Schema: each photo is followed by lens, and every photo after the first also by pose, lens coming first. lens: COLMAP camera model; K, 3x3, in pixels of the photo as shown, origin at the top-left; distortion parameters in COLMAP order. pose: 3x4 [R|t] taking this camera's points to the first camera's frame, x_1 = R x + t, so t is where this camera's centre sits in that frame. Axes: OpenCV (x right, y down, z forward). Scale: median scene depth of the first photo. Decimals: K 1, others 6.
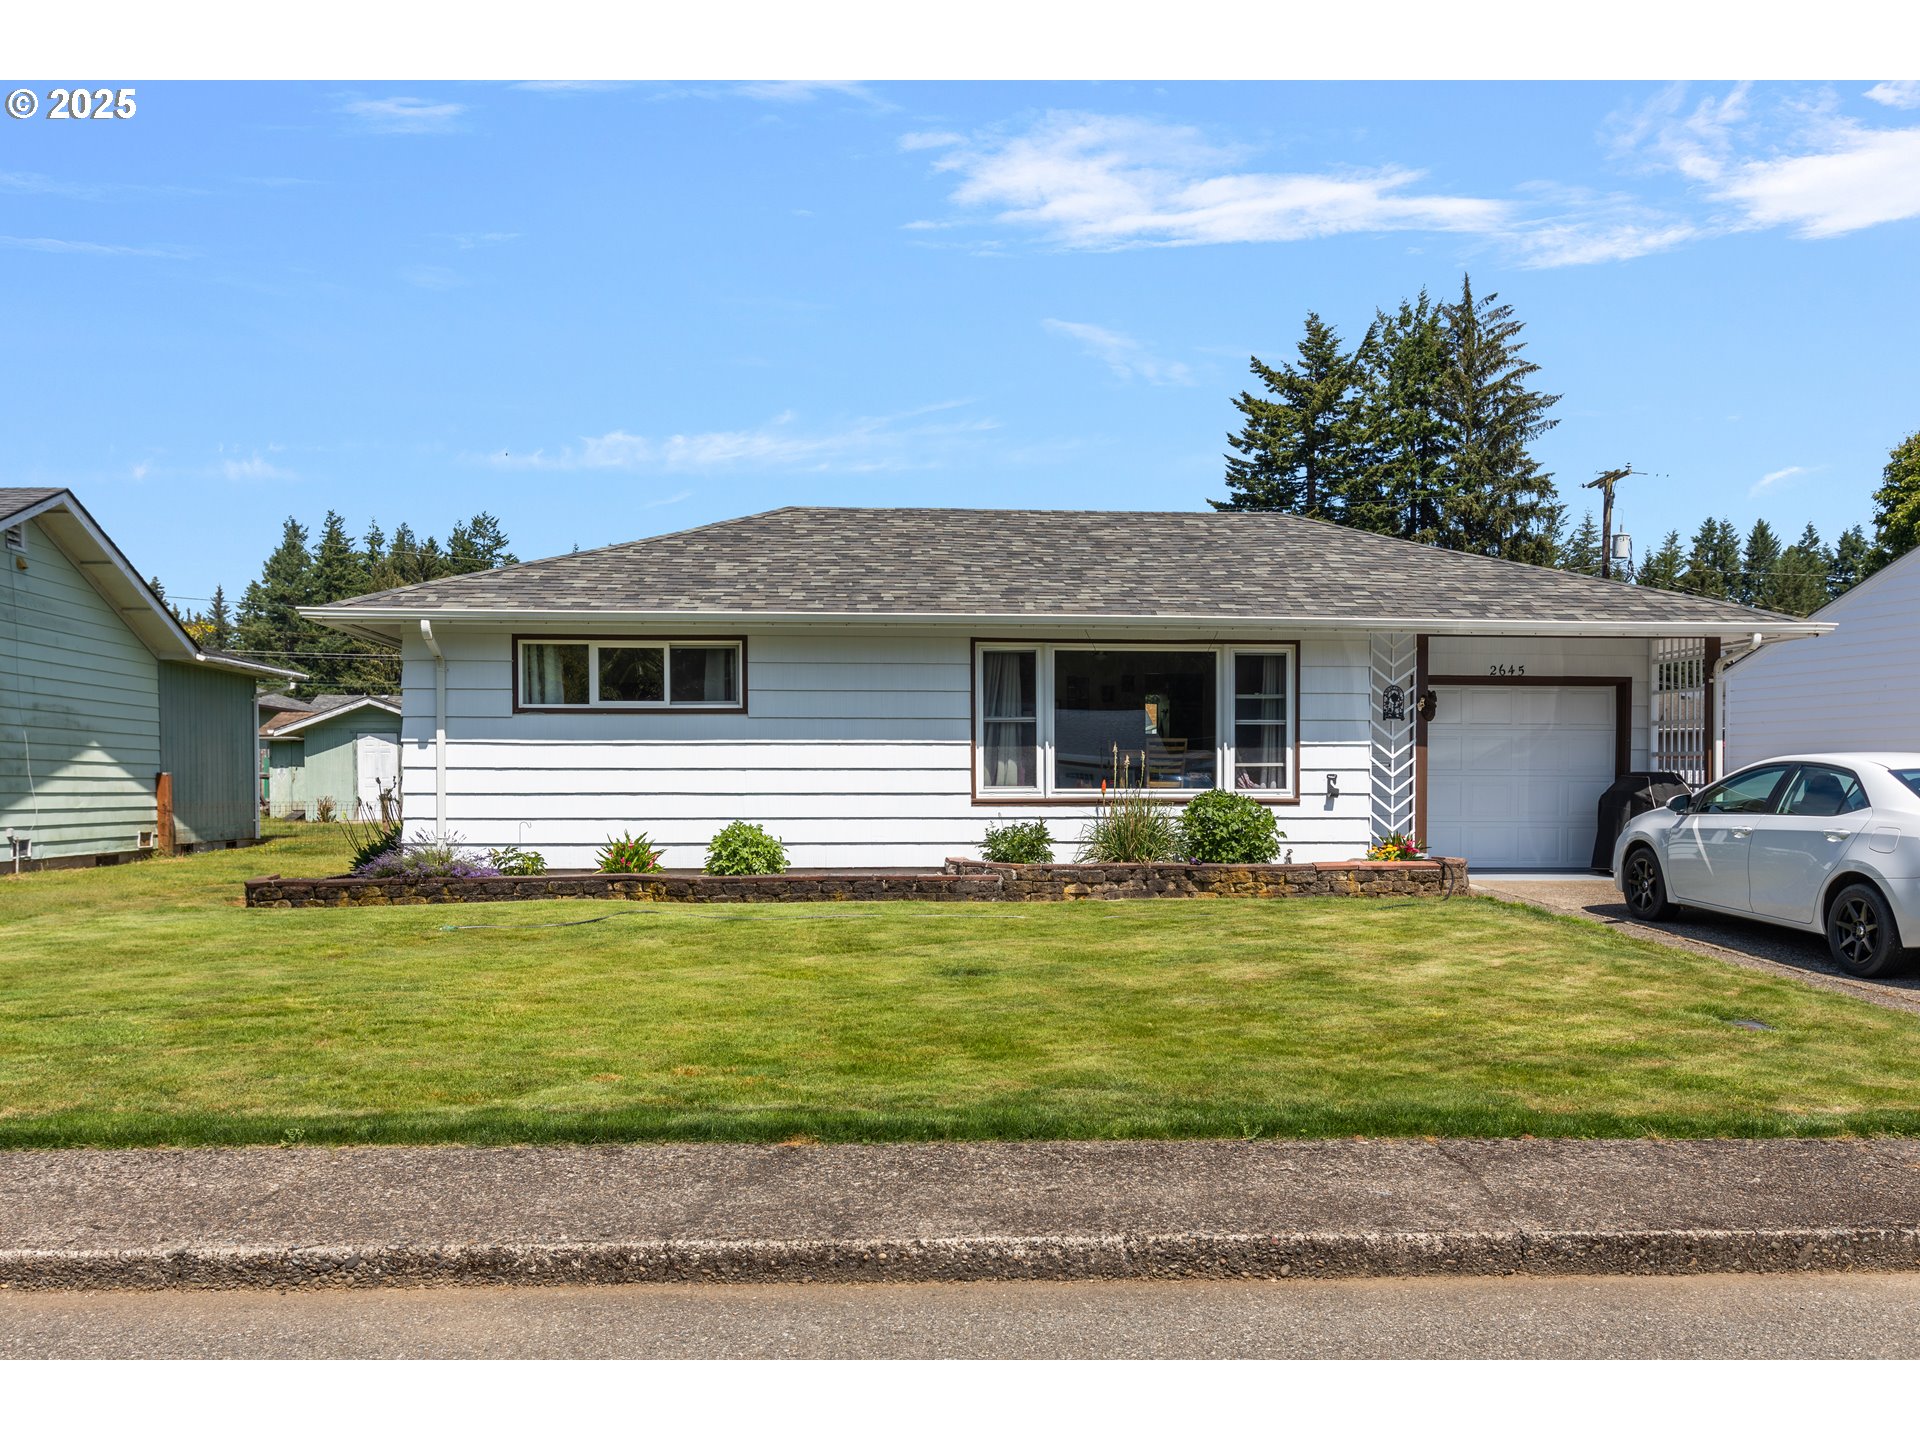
lens RADIAL K [[1548.3, 0, 953.8], [0, 1548.3, 826.2], [0, 0, 1]] dist [0.003453, 0.005081]
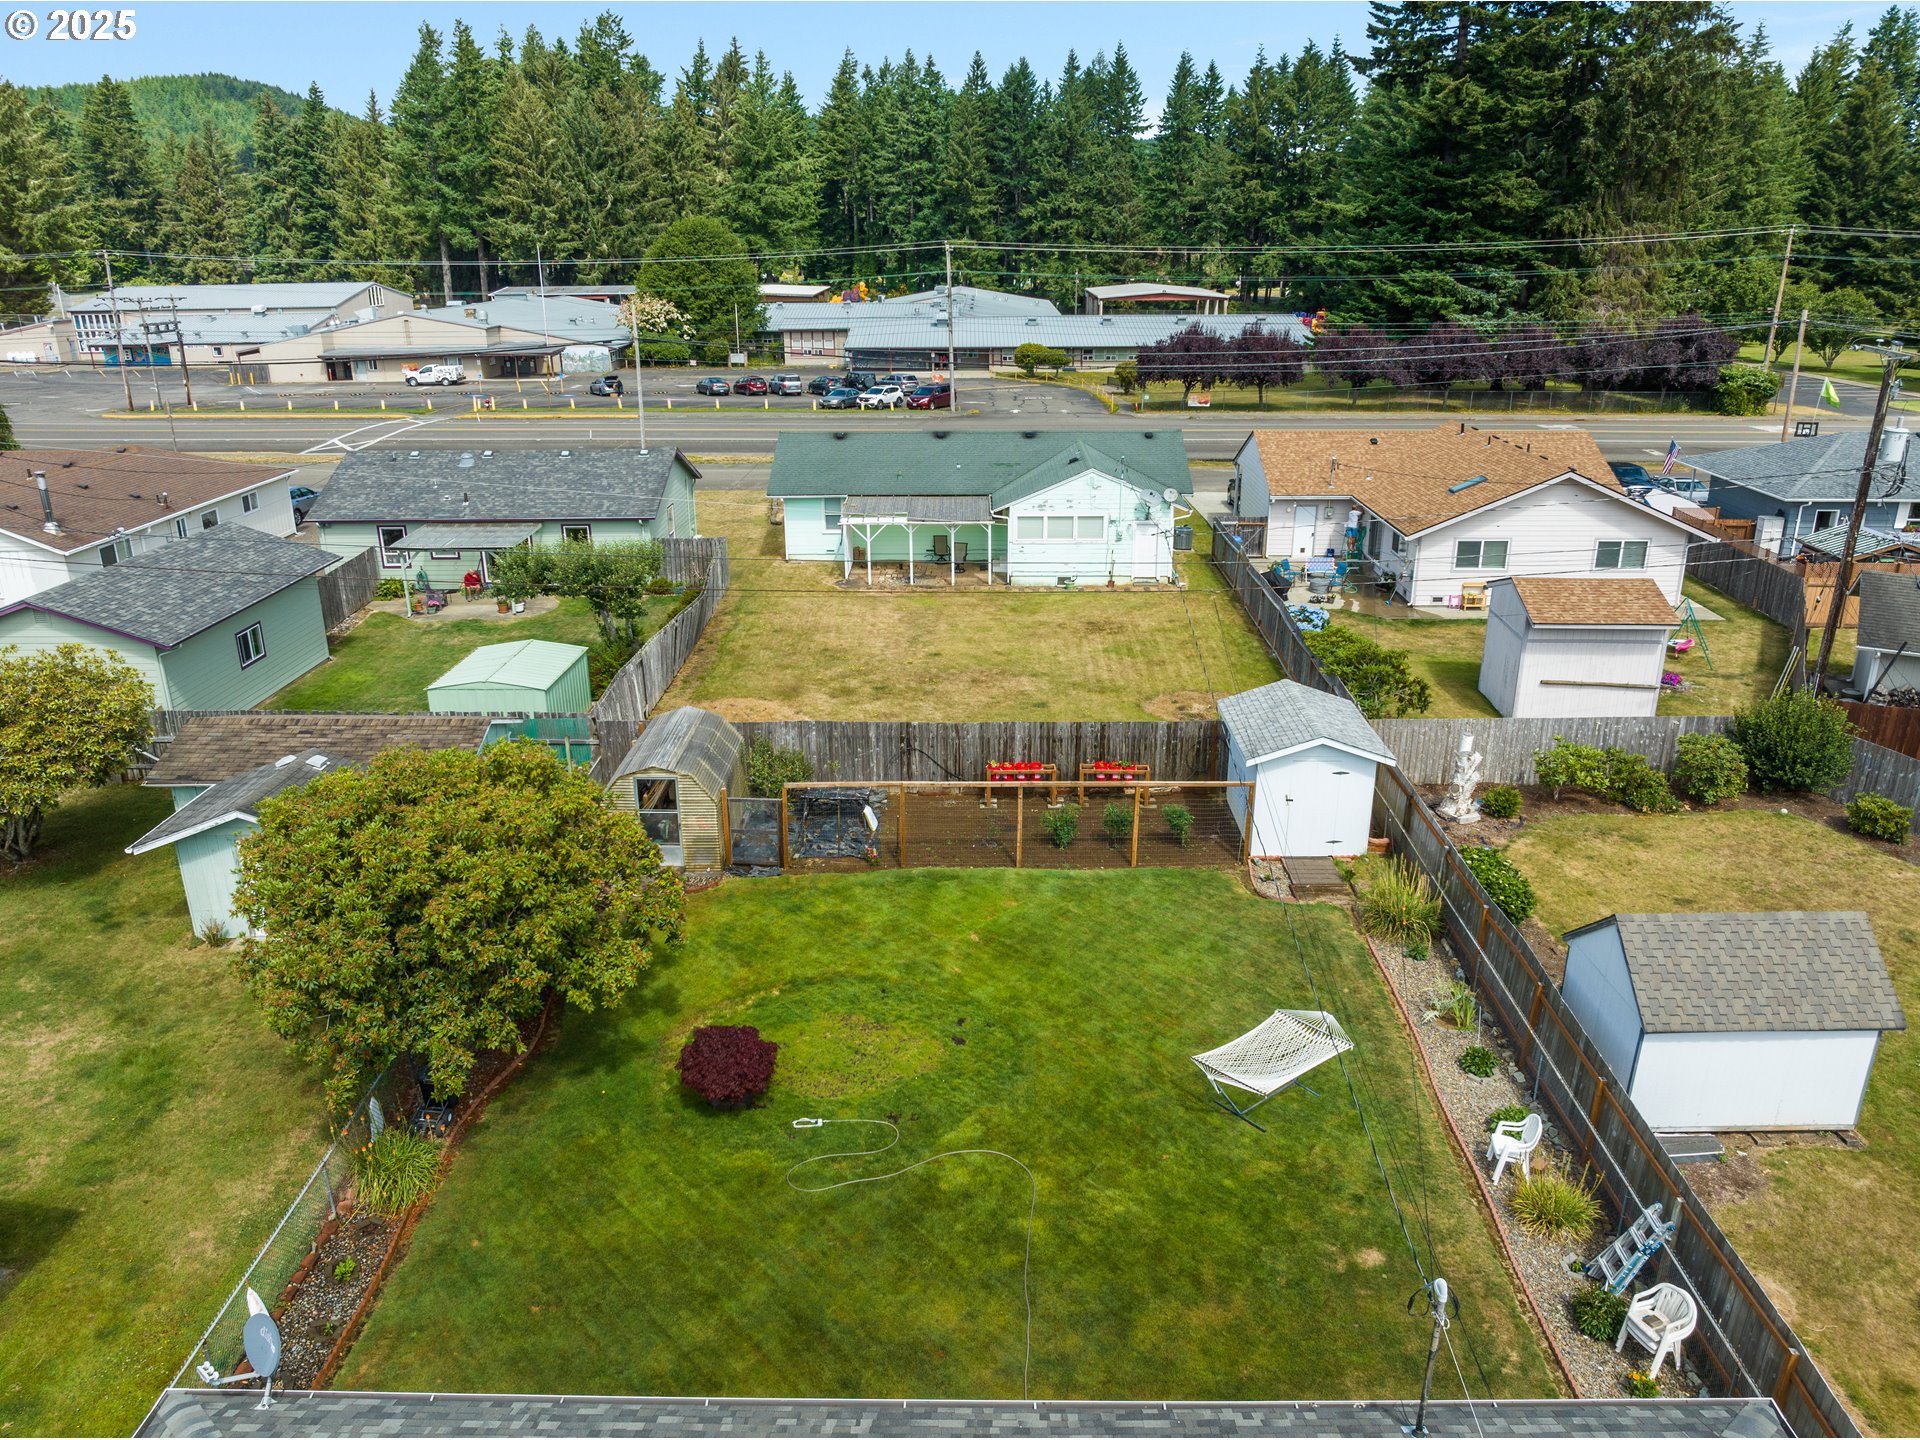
lens RADIAL K [[1378.5, 0, 957.4], [0, 1378.5, 719.6], [0, 0, 1]] dist [-0.082415, 0.058155]
pose [[0.996163, 0.022433, -0.084592, 0.103527], [0.005749, 0.947725, 0.319035, -0.767779], [0.087327, -0.318298, 0.943960, 0.867005]]
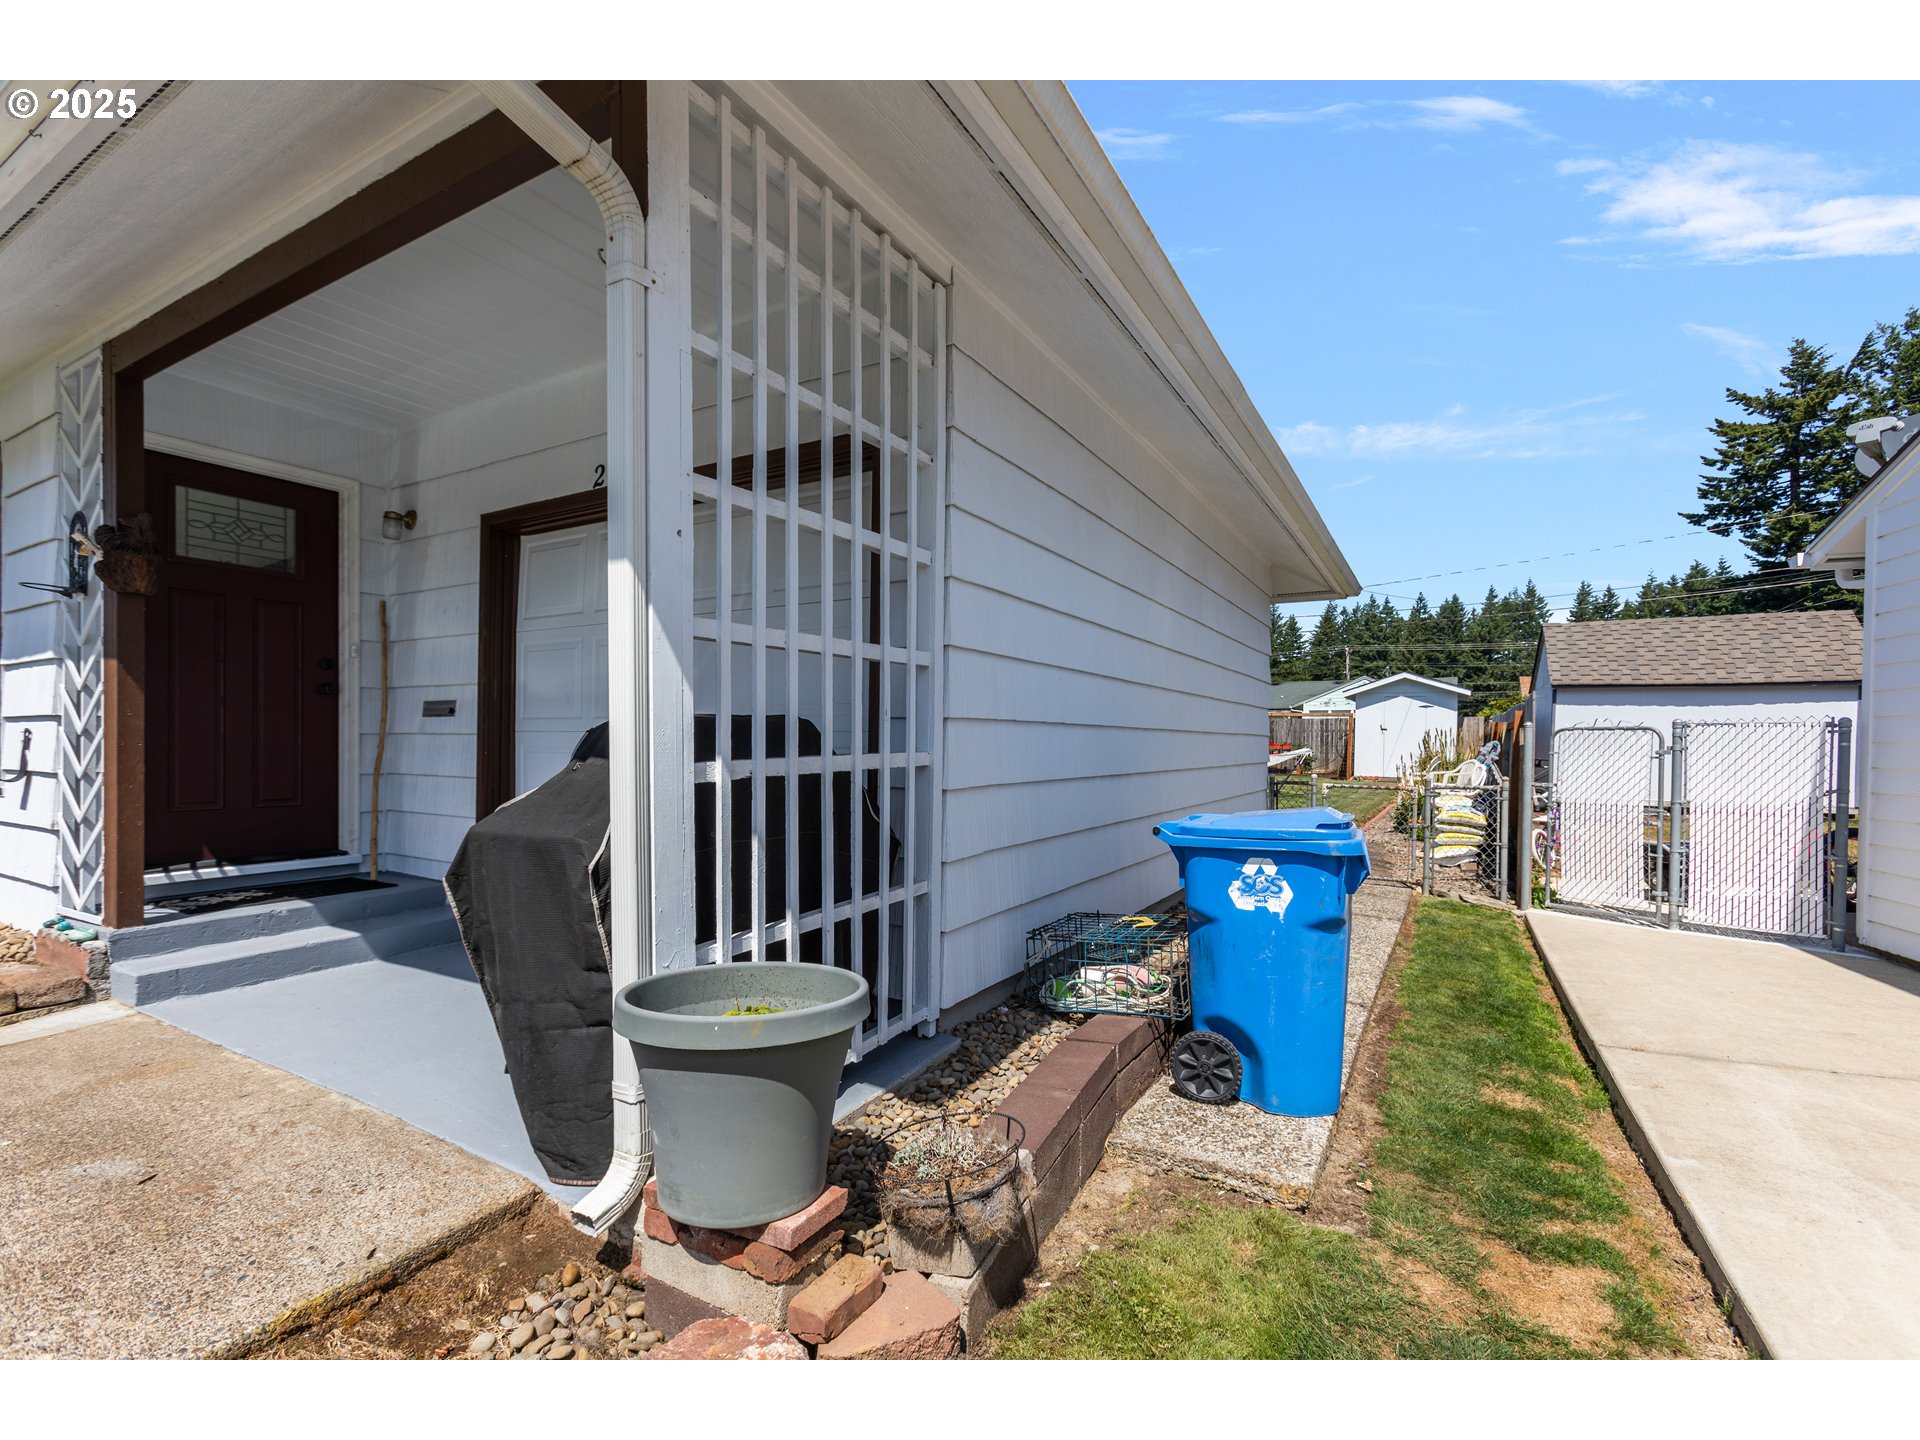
lens RADIAL K [[856.1, 0, 967.4], [0, 856.1, 756.4], [0, 0, 1]] dist [0.002118, 0.001313]
pose [[0.830876, 0.013514, -0.556294, 0.610302], [-0.018355, 0.999827, -0.003126, -0.029851], [0.556155, 0.012808, 0.830980, 0.945248]]
